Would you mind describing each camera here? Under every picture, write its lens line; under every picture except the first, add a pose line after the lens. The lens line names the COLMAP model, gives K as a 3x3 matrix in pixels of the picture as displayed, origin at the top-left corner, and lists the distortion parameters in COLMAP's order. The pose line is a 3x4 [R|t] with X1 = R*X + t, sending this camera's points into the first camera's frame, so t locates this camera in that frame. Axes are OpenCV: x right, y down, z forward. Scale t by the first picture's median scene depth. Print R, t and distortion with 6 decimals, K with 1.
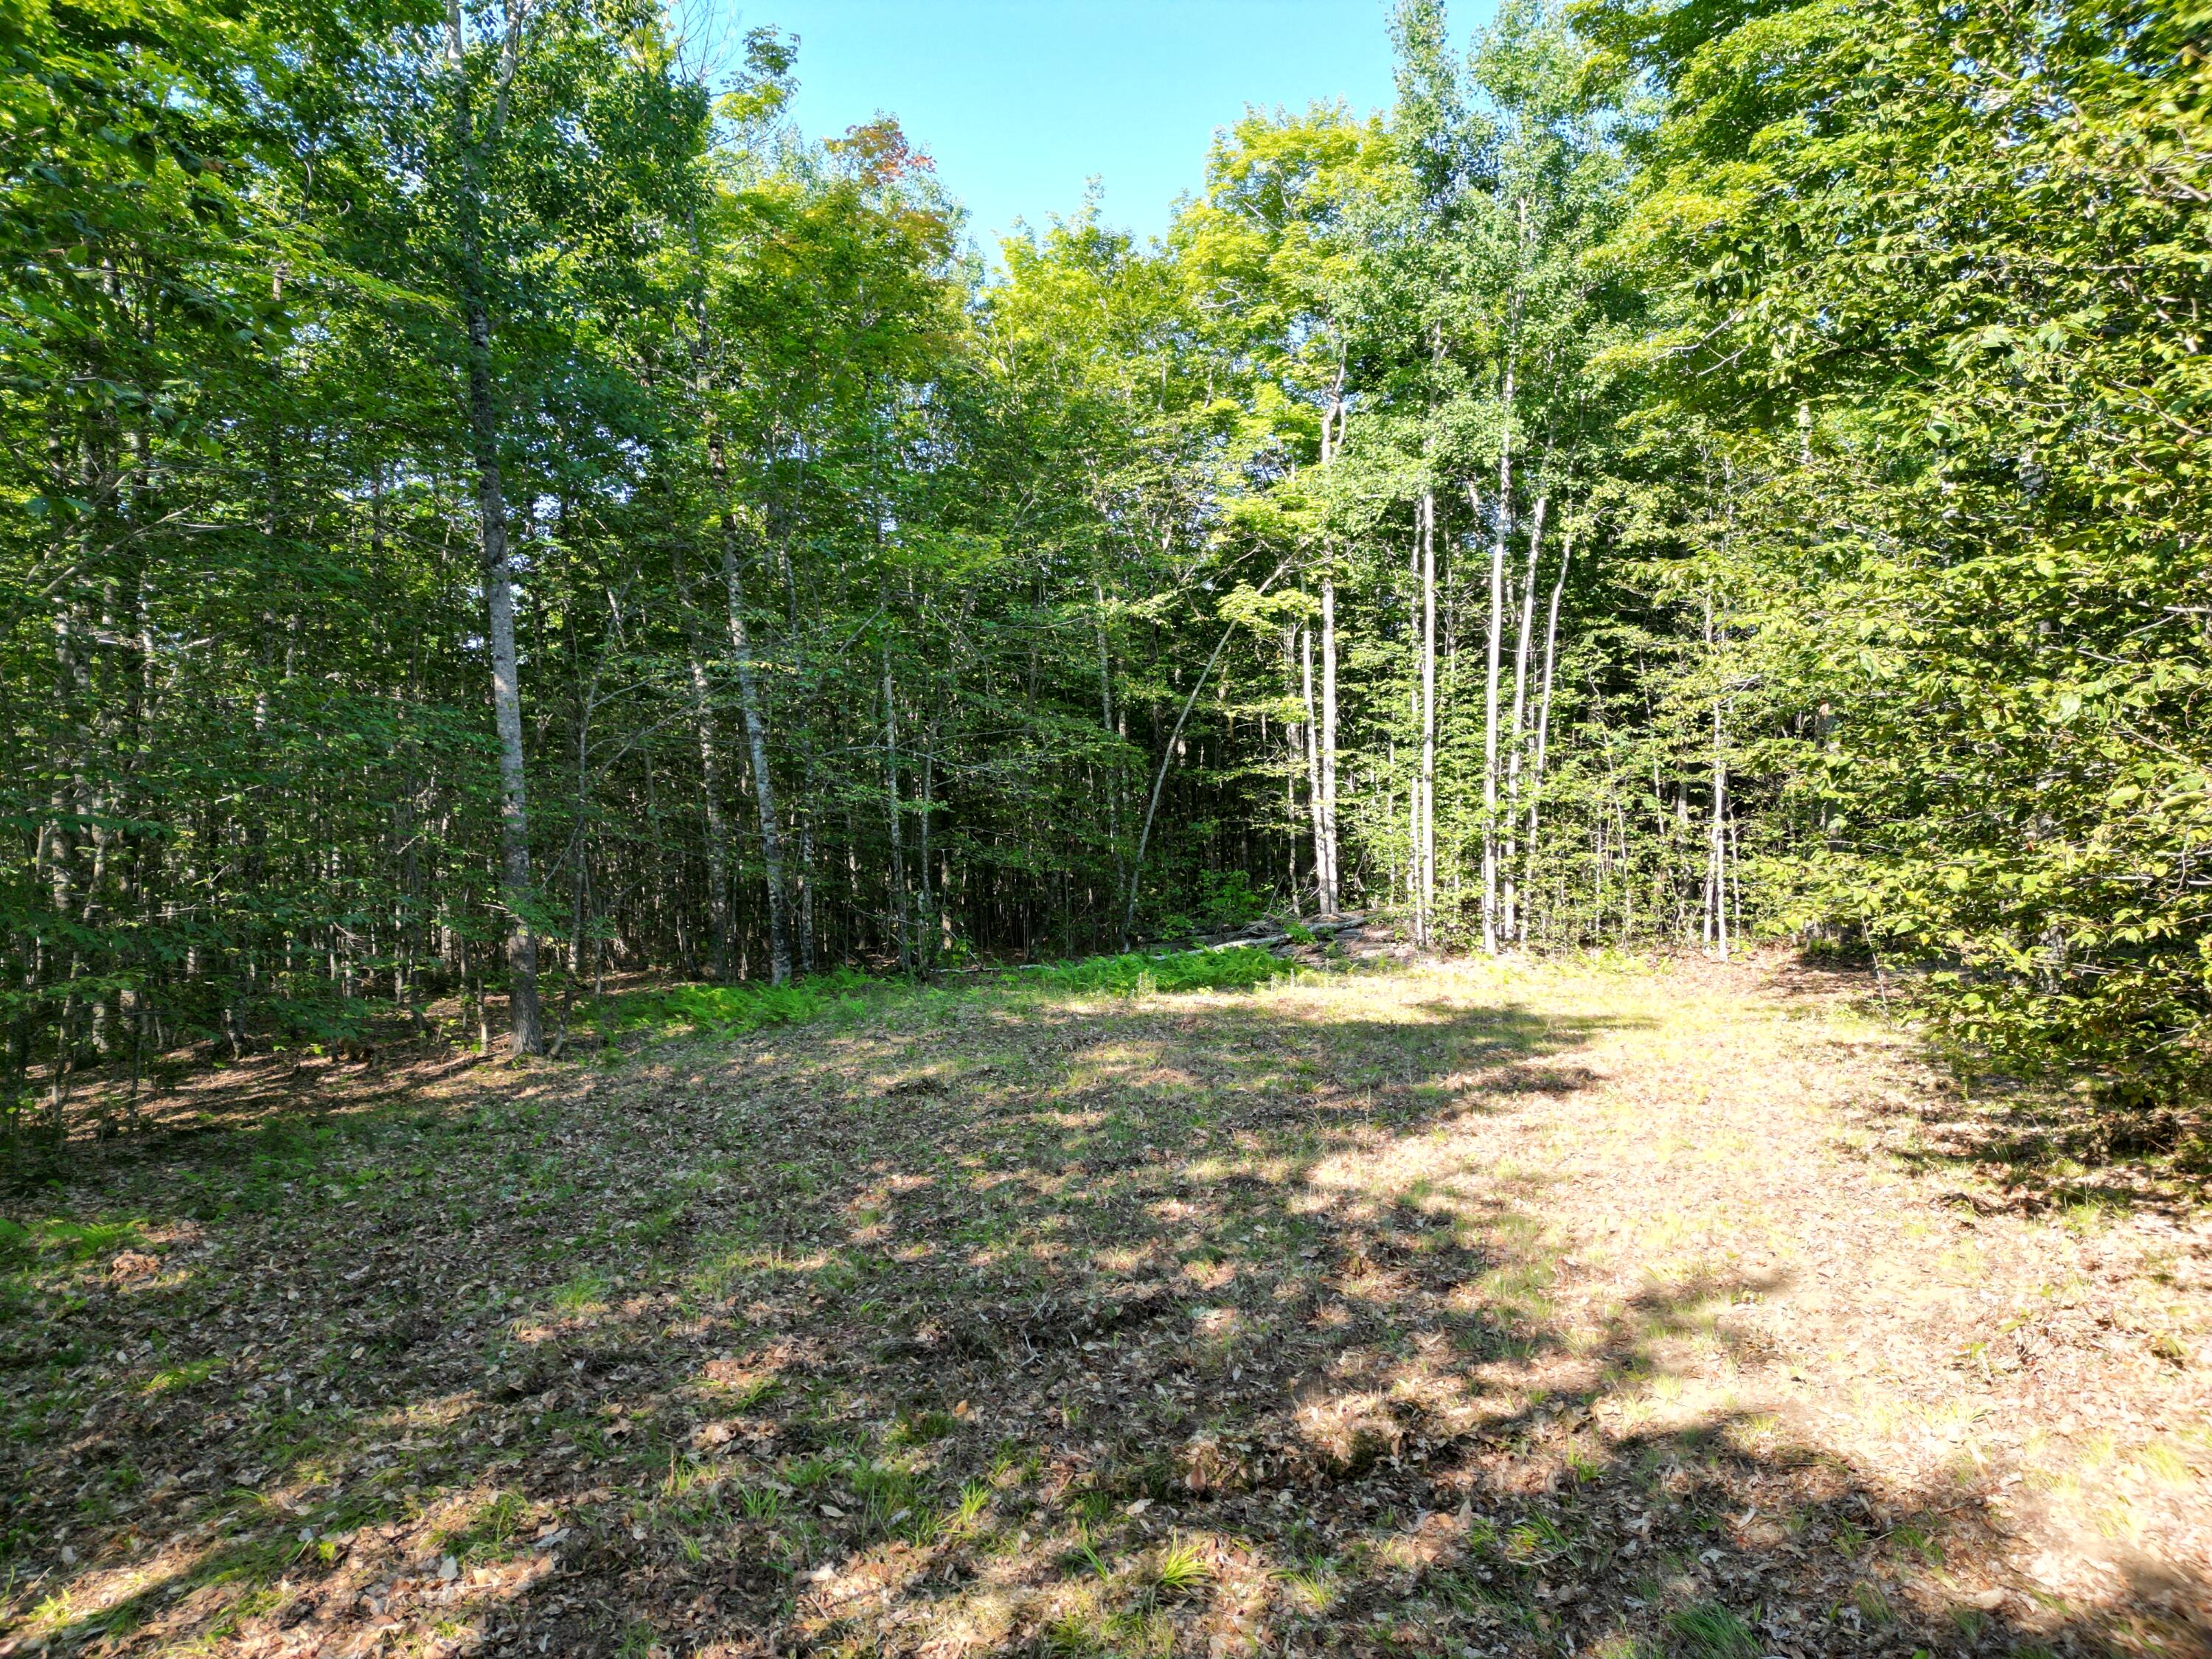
lens RADIAL K [[1528.6, 0, 1095.3], [0, 1528.6, 837.1], [0, 0, 1]] dist [0.073969, -0.072358]
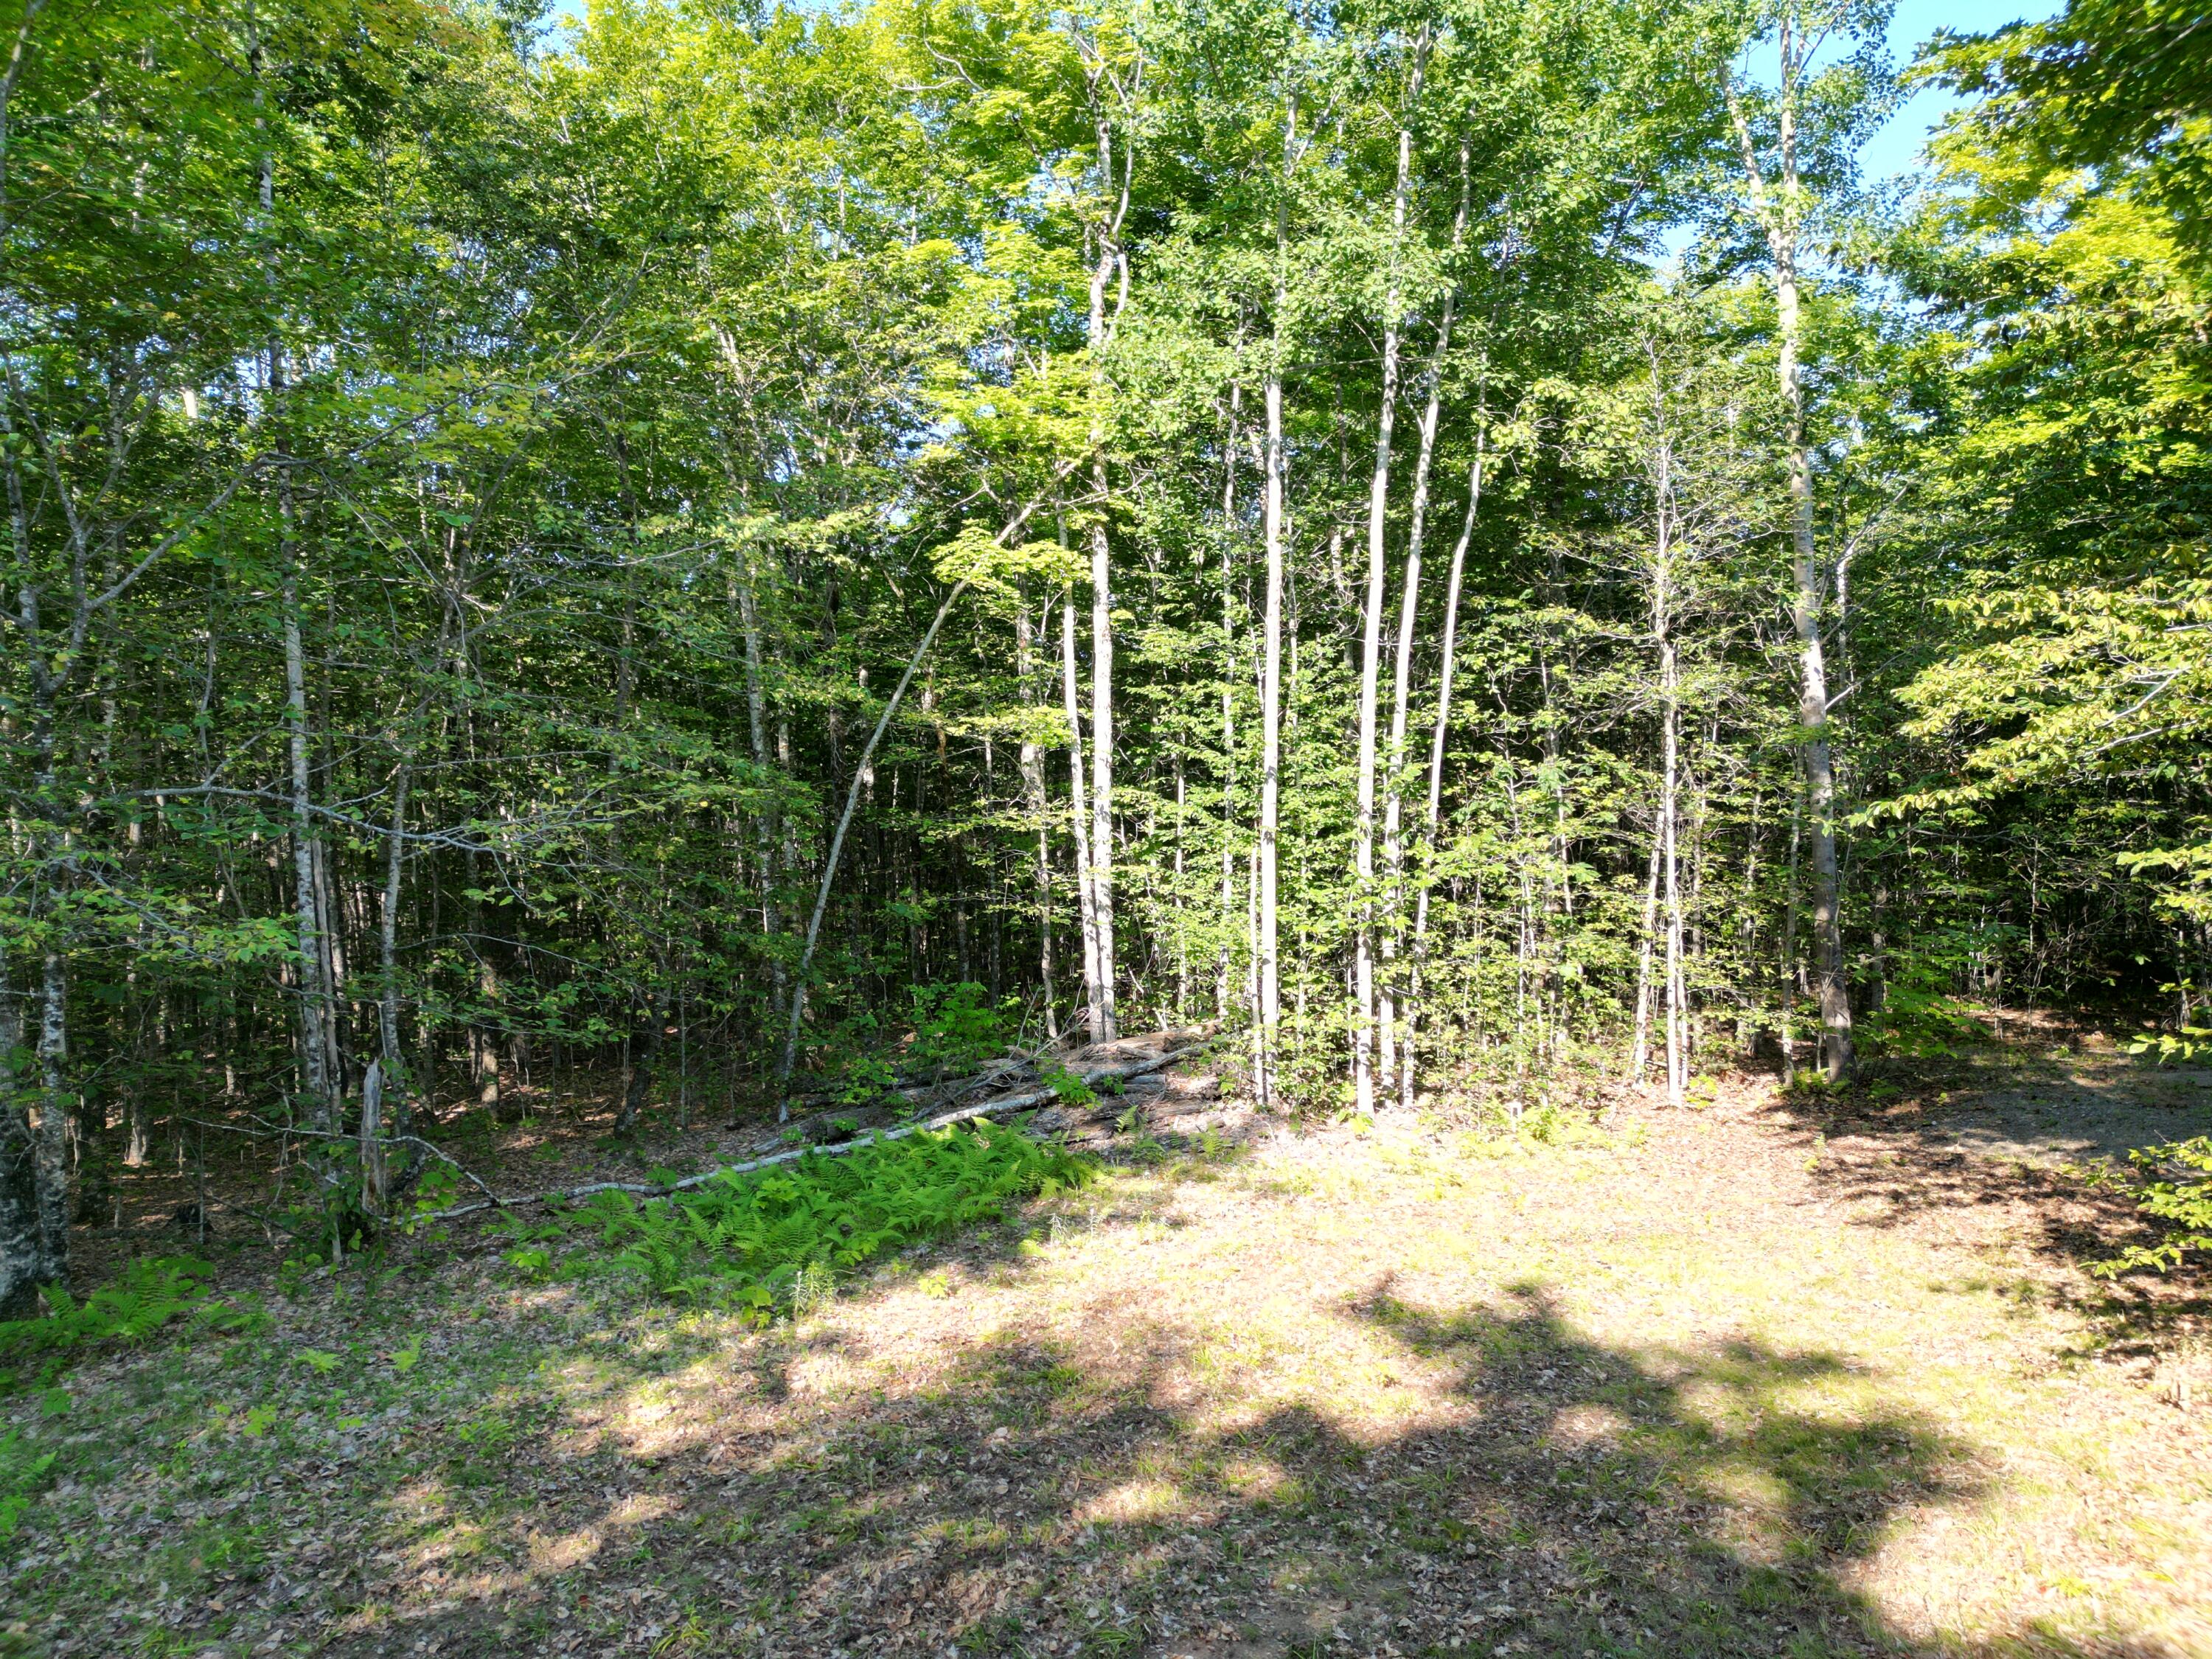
lens RADIAL K [[1528.6, 0, 1095.3], [0, 1528.6, 837.1], [0, 0, 1]] dist [0.073969, -0.072358]
pose [[0.978232, -0.000388, 0.207516, 0.014285], [0.002719, 0.999936, -0.010947, -0.029667], [-0.207499, 0.011273, 0.978170, 0.370024]]
